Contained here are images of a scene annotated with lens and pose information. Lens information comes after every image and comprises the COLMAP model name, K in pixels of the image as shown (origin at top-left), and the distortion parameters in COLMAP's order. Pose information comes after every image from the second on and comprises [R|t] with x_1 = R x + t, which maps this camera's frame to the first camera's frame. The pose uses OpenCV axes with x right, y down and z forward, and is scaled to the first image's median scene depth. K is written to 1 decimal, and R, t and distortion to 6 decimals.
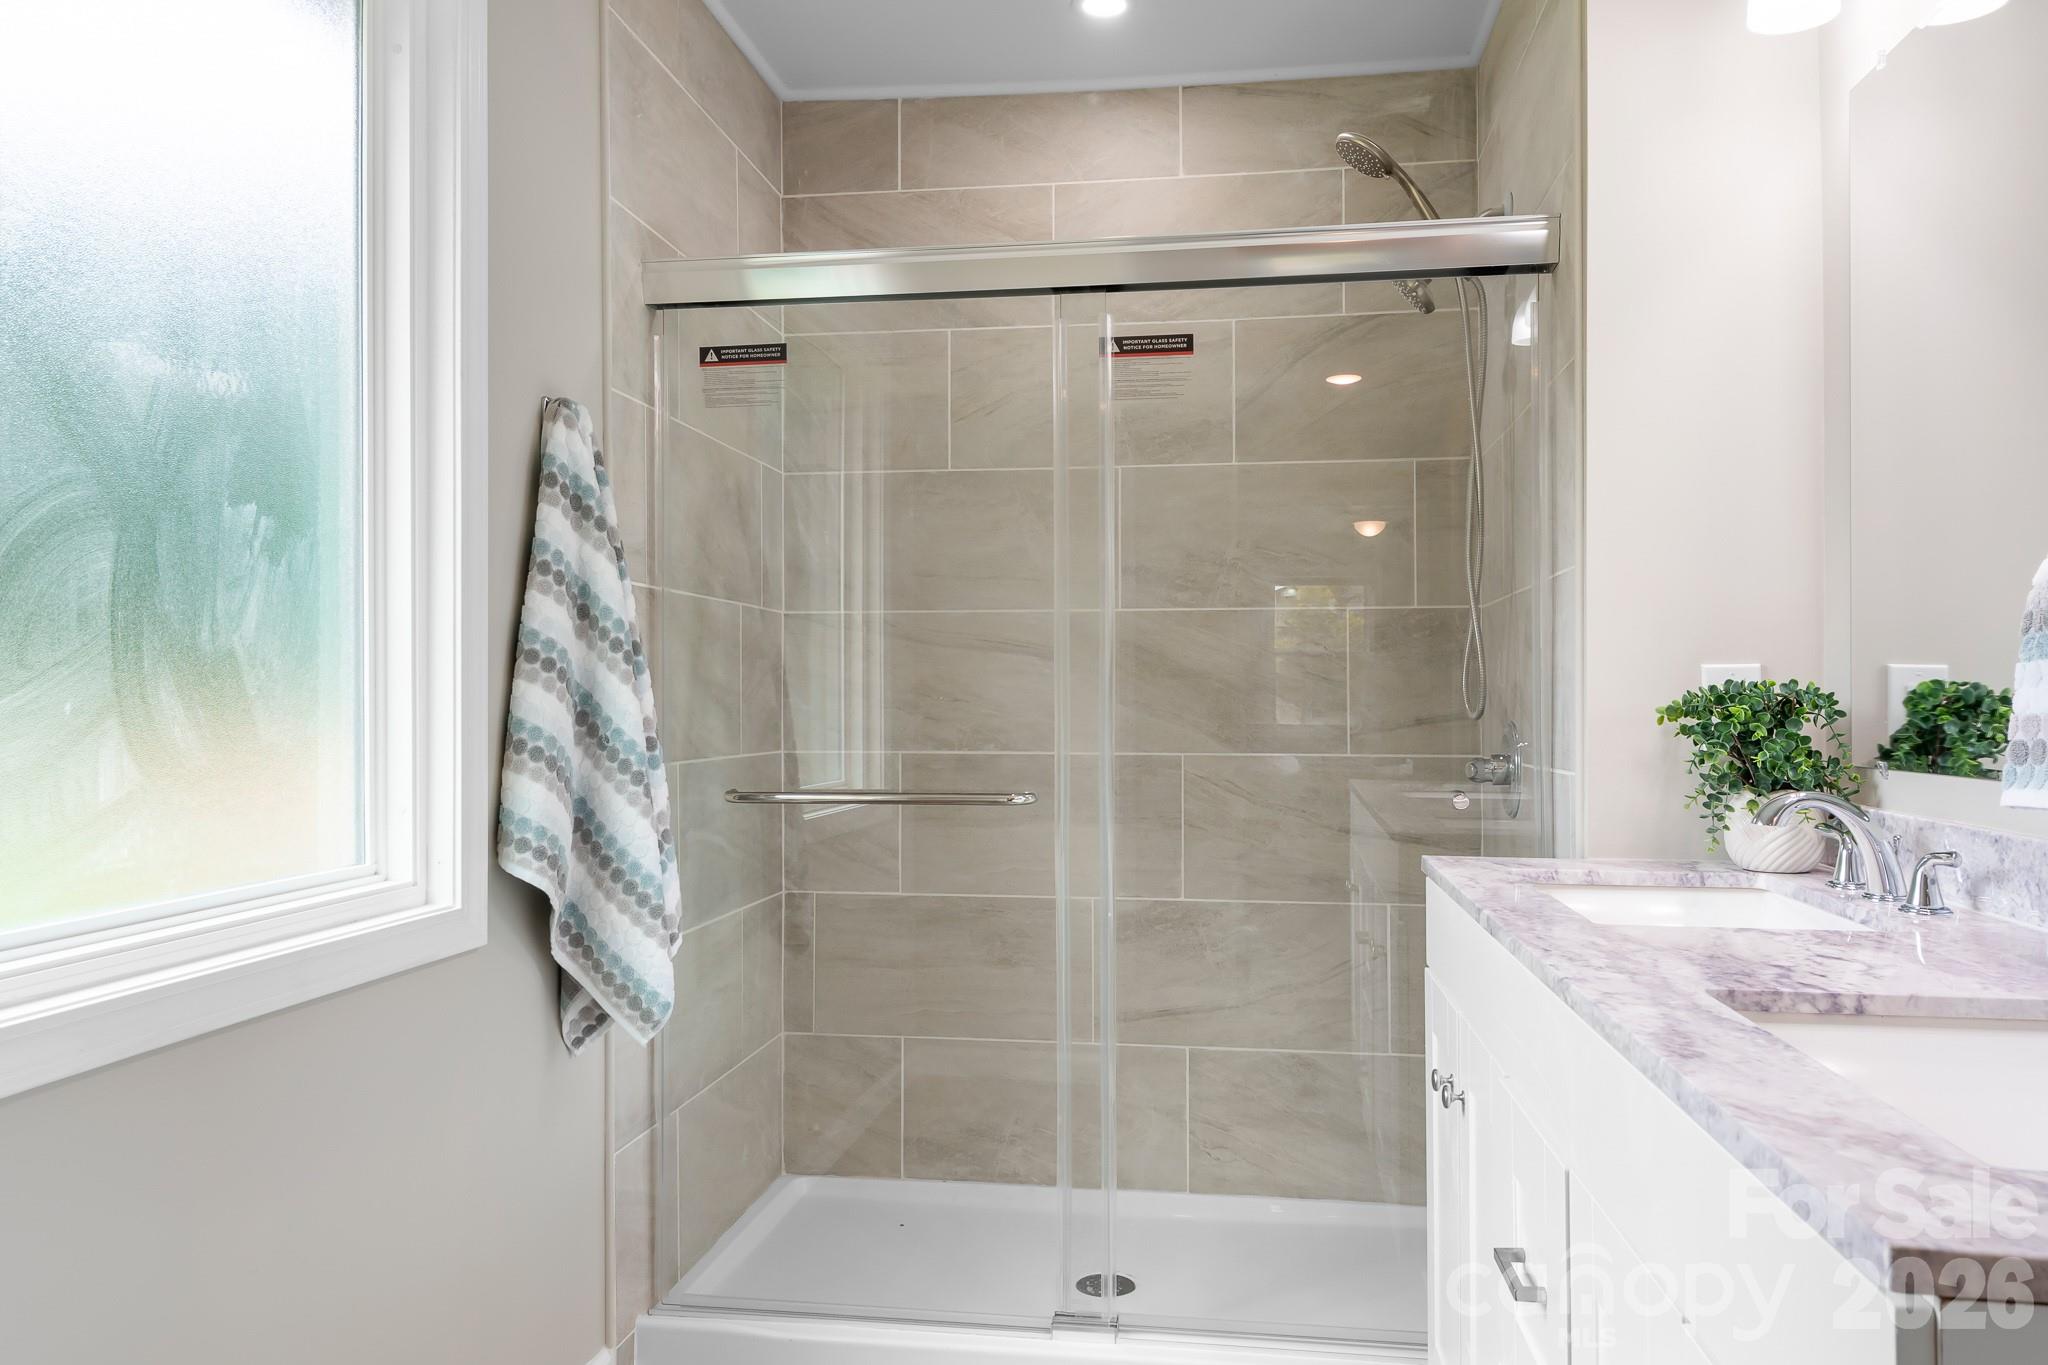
lens RADIAL K [[1514.6, 0, 1023.2], [0, 1514.6, 673.5], [0, 0, 1]] dist [0.020579, -0.018043]
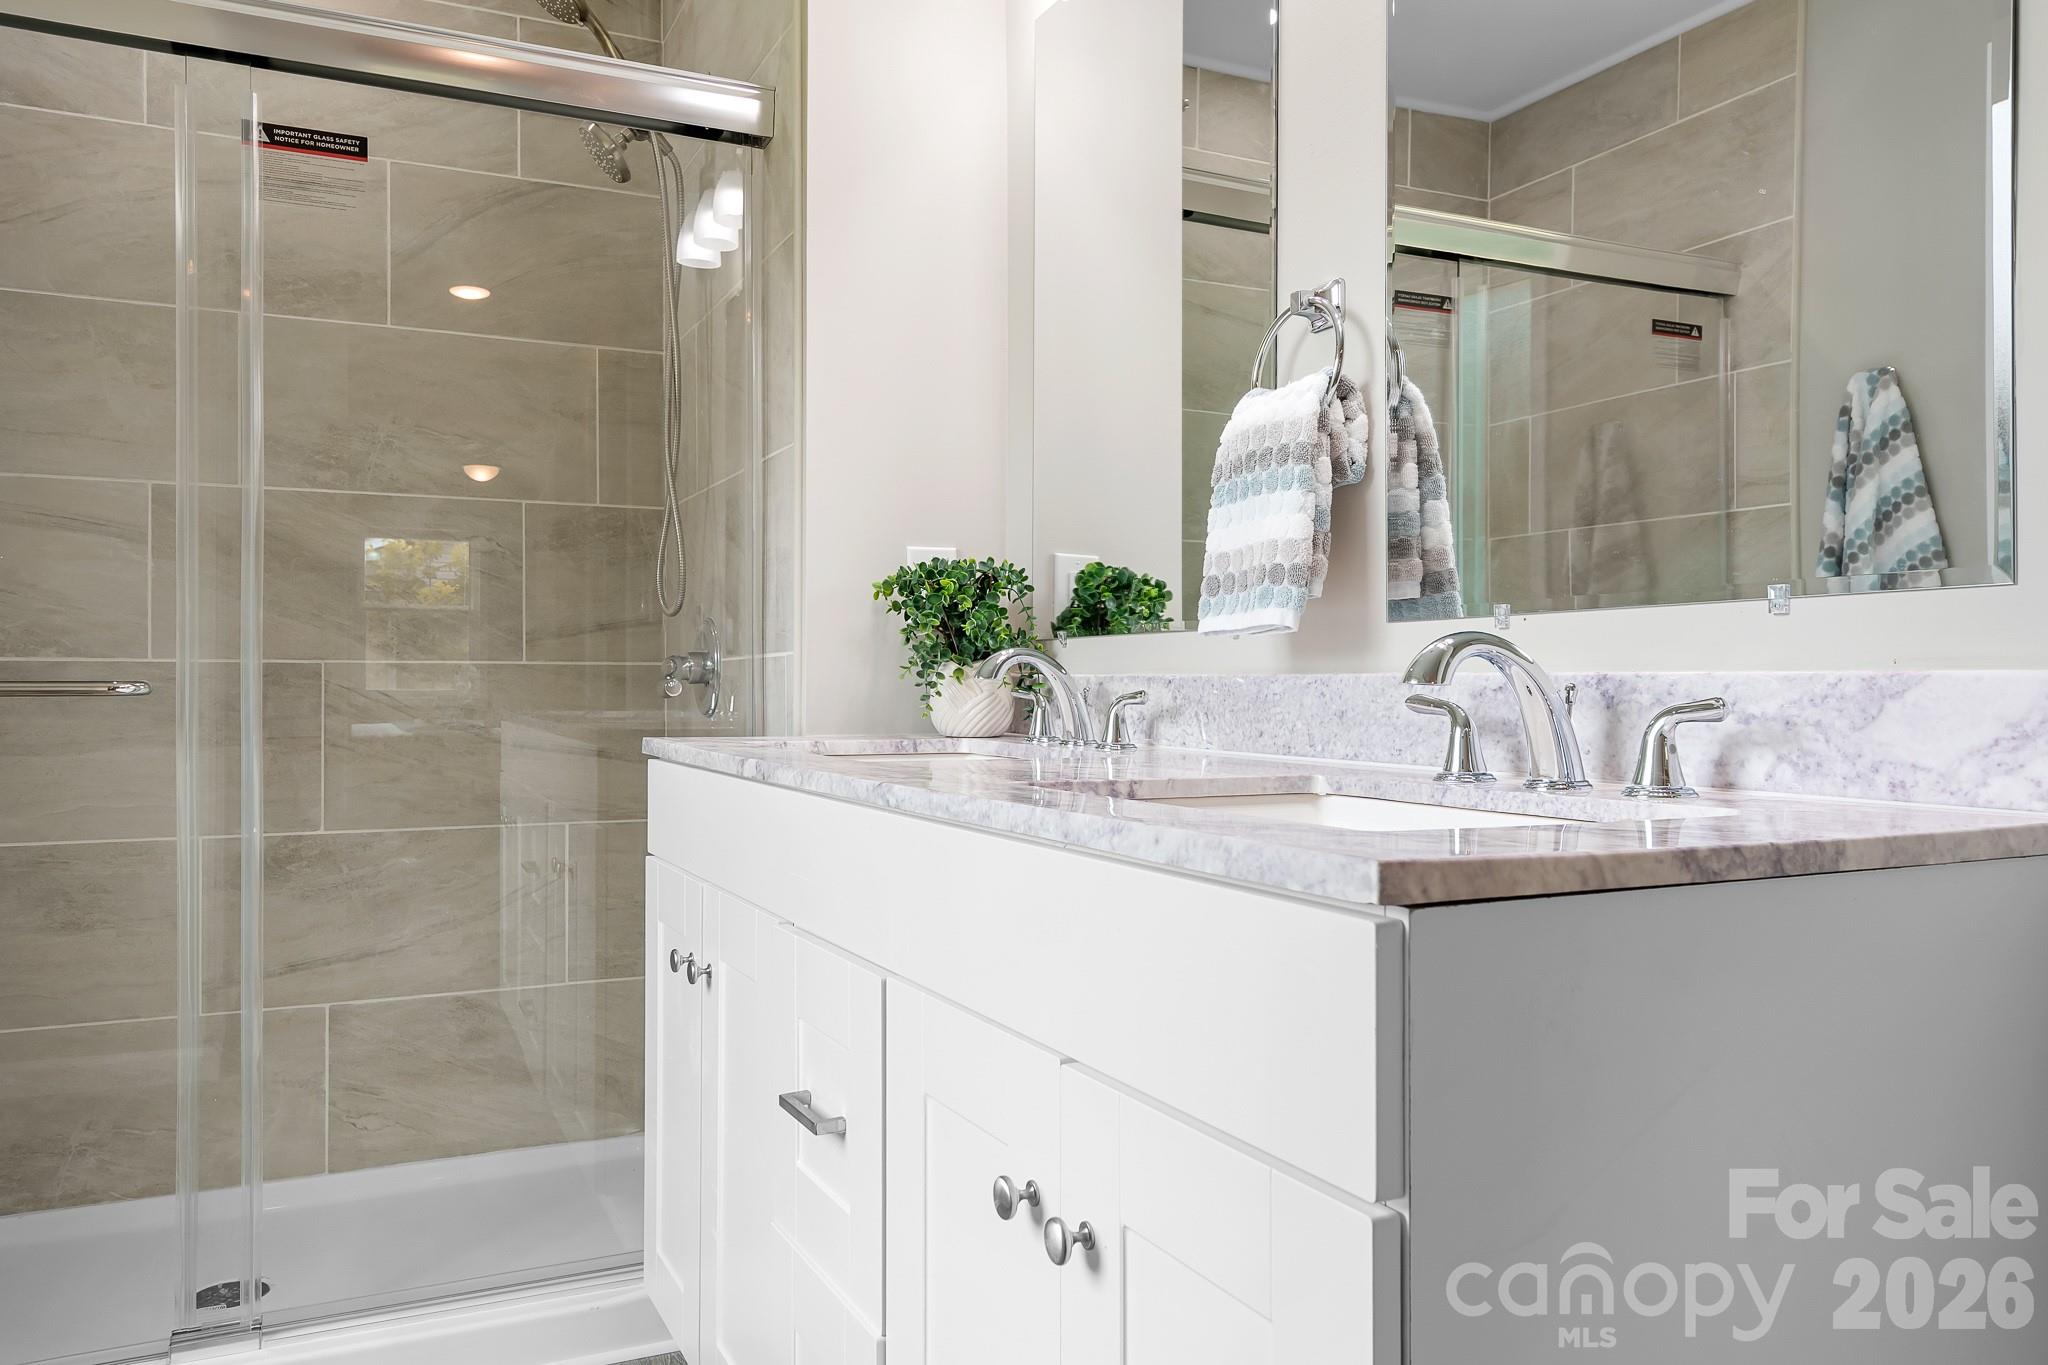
lens RADIAL K [[1514.6, 0, 1035.7], [0, 1514.6, 698.6], [0, 0, 1]] dist [0.020579, -0.018043]
pose [[0.819583, -0.001189, 0.572959, -0.068898], [-0.005249, 0.999940, 0.009583, 0.078506], [-0.572936, -0.010862, 0.819528, 0.085243]]
